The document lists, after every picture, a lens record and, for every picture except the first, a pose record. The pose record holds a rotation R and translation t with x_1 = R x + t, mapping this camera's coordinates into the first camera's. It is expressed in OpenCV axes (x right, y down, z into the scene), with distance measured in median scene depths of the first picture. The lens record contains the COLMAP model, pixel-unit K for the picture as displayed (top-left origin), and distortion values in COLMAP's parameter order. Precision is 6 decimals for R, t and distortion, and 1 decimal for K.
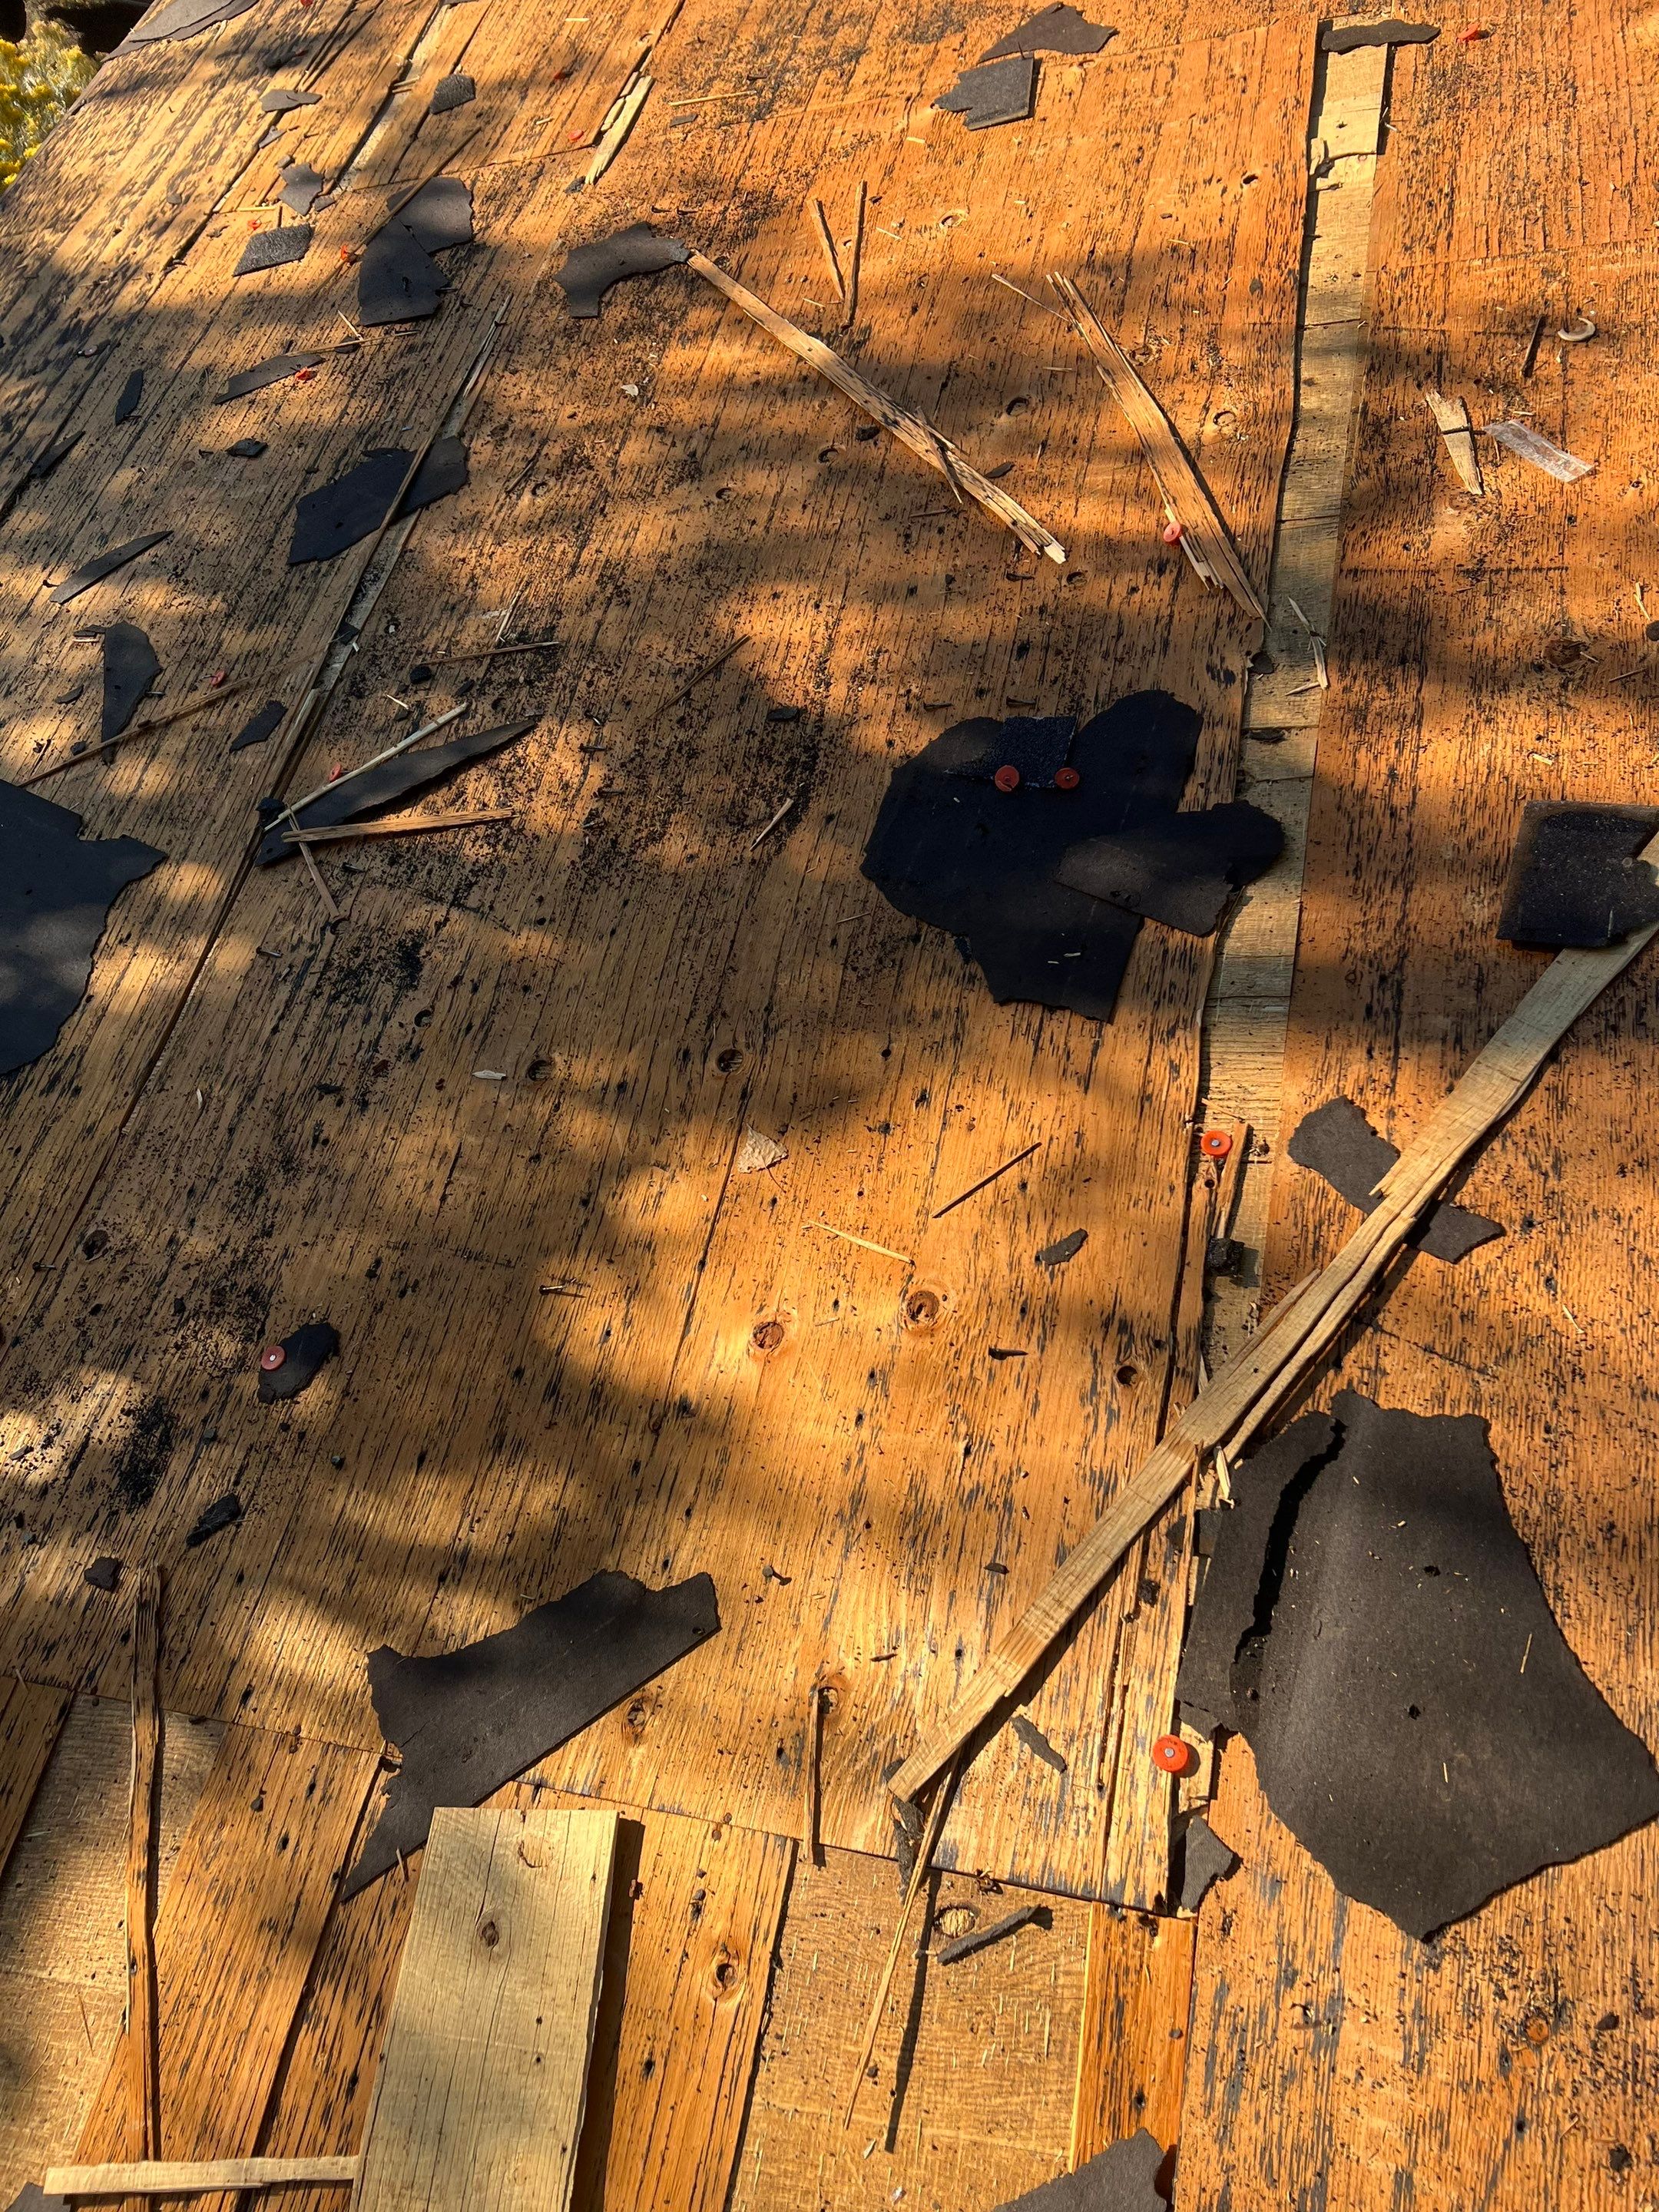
lens RADIAL K [[1628.5, 0, 834.6], [0, 1628.5, 1108.5], [0, 0, 1]] dist [0.028694, -0.033437]
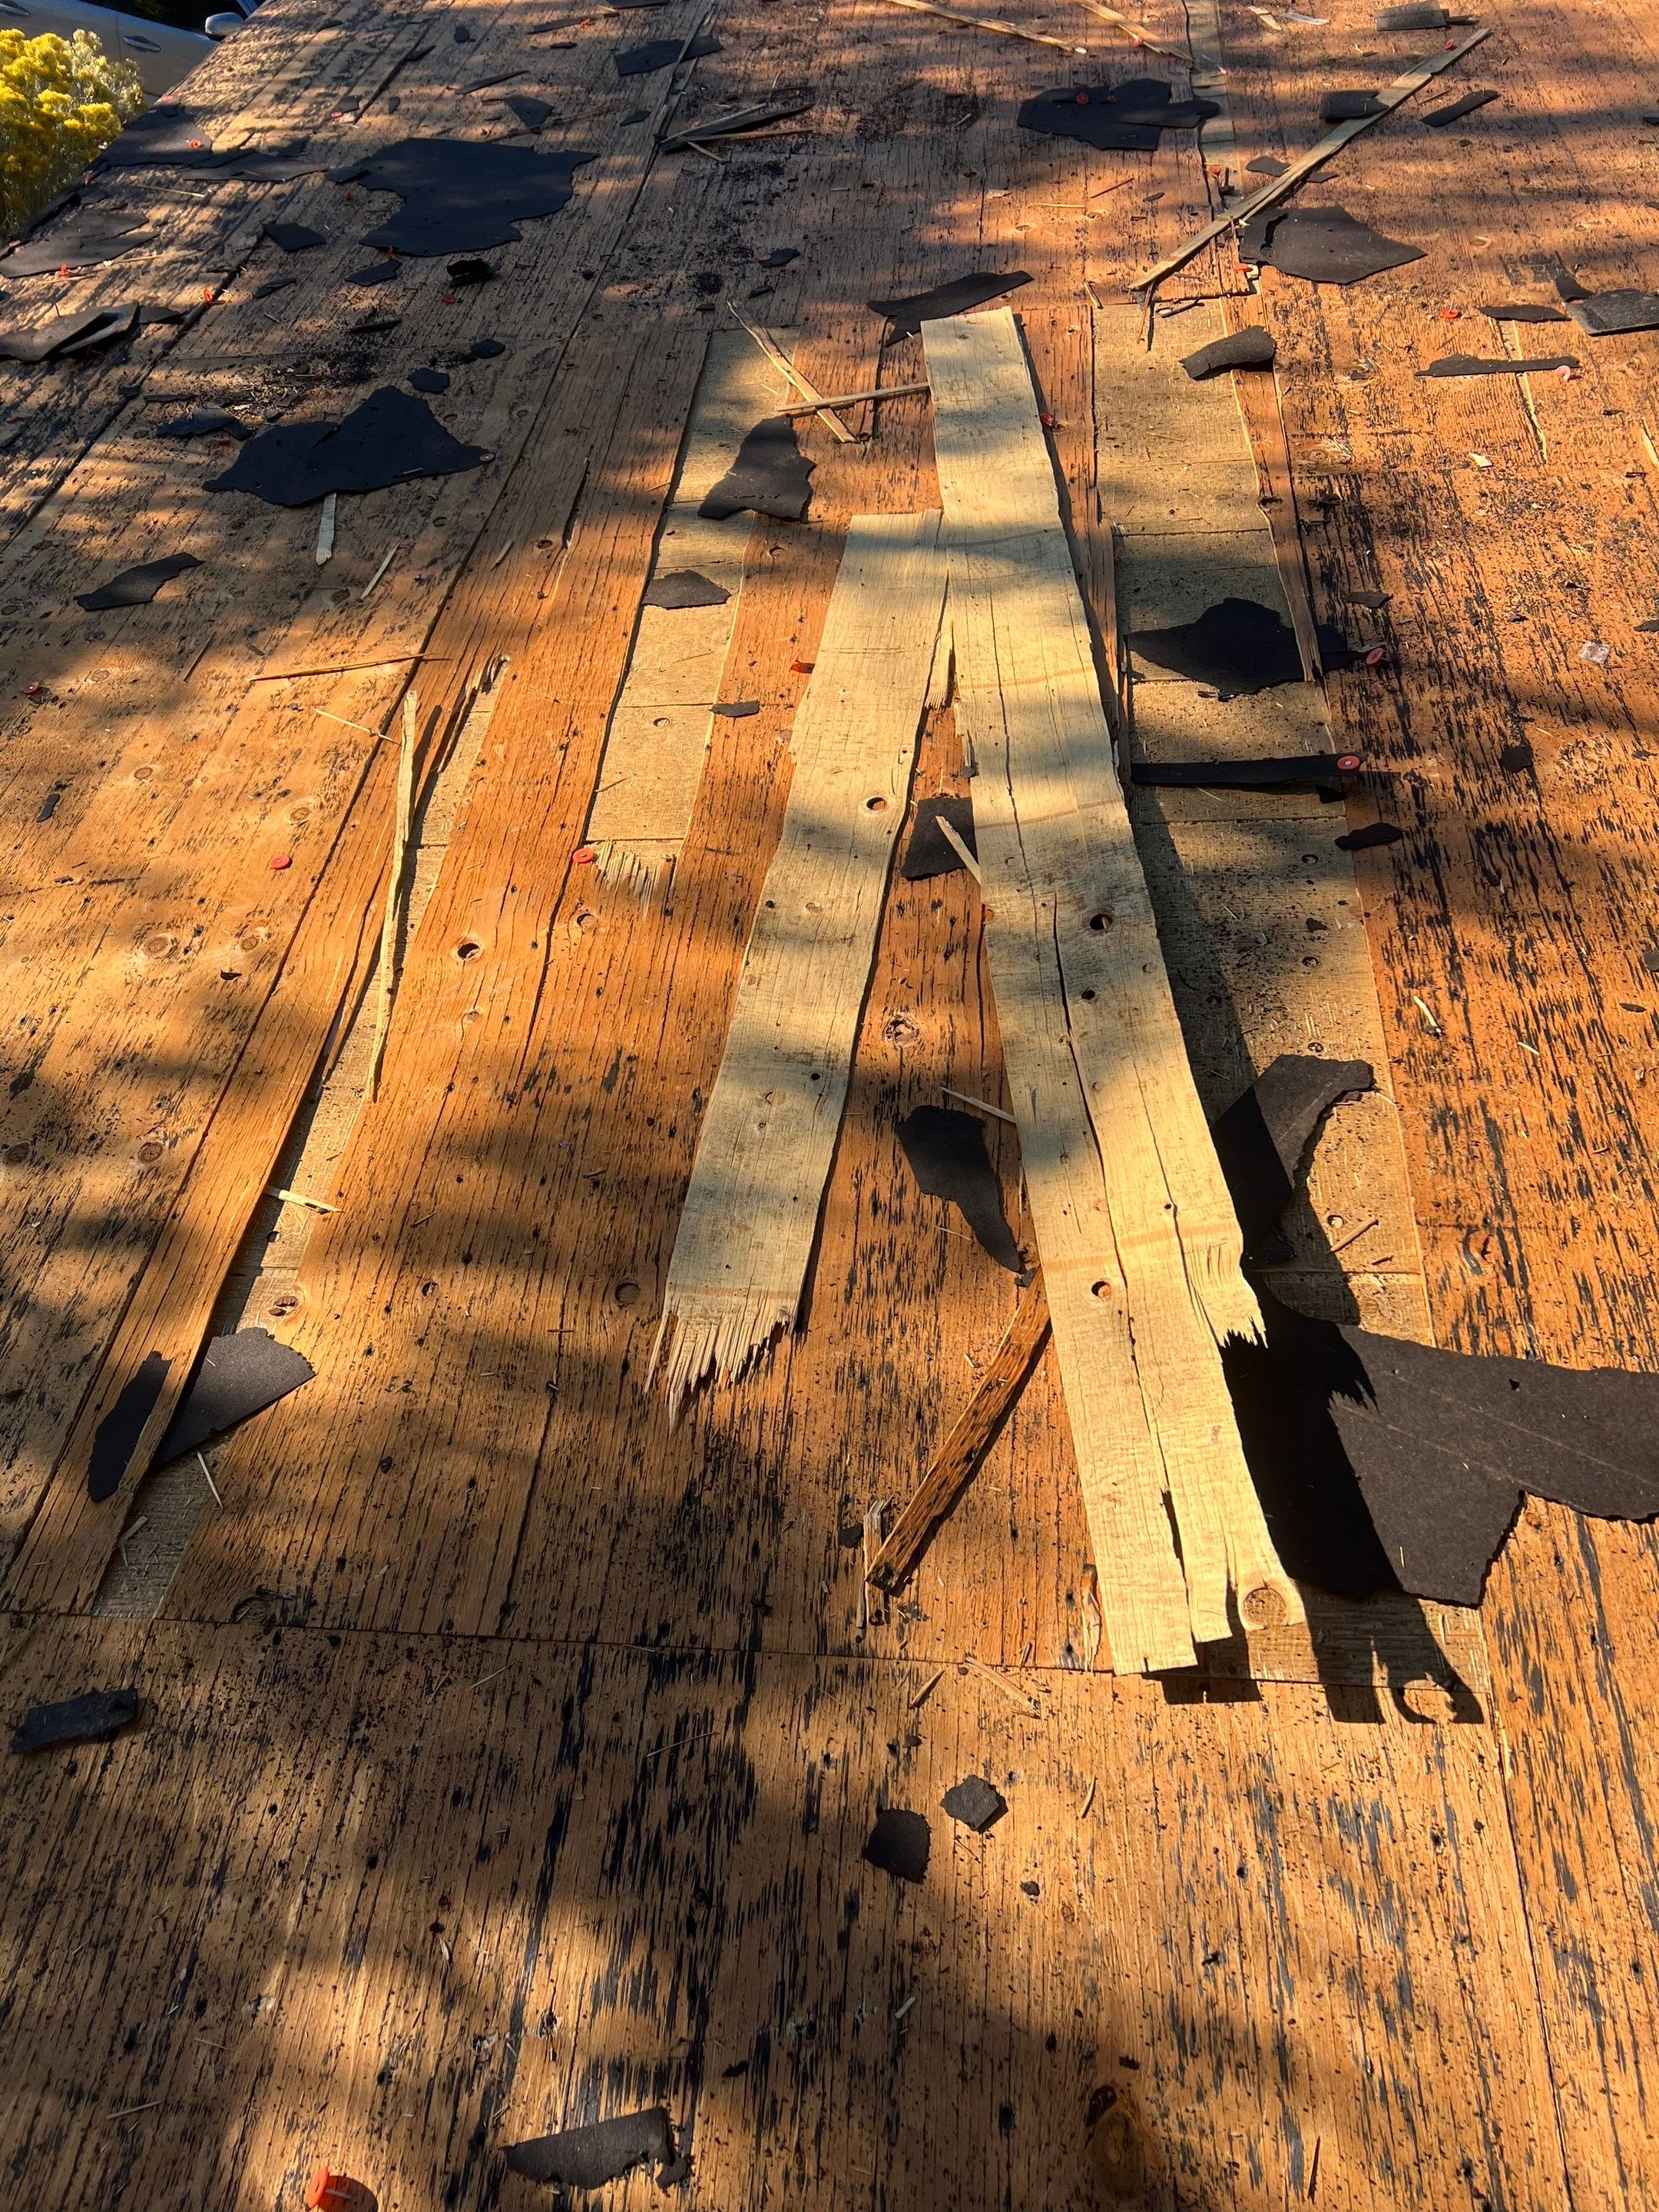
lens RADIAL K [[1628.5, 0, 833.4], [0, 1628.5, 1110.0], [0, 0, 1]] dist [0.028694, -0.033437]
pose [[0.976893, 0.026298, 0.212107, -0.659963], [0.011966, 0.984115, -0.177128, 1.538467], [-0.213396, 0.175573, 0.961060, -0.760475]]
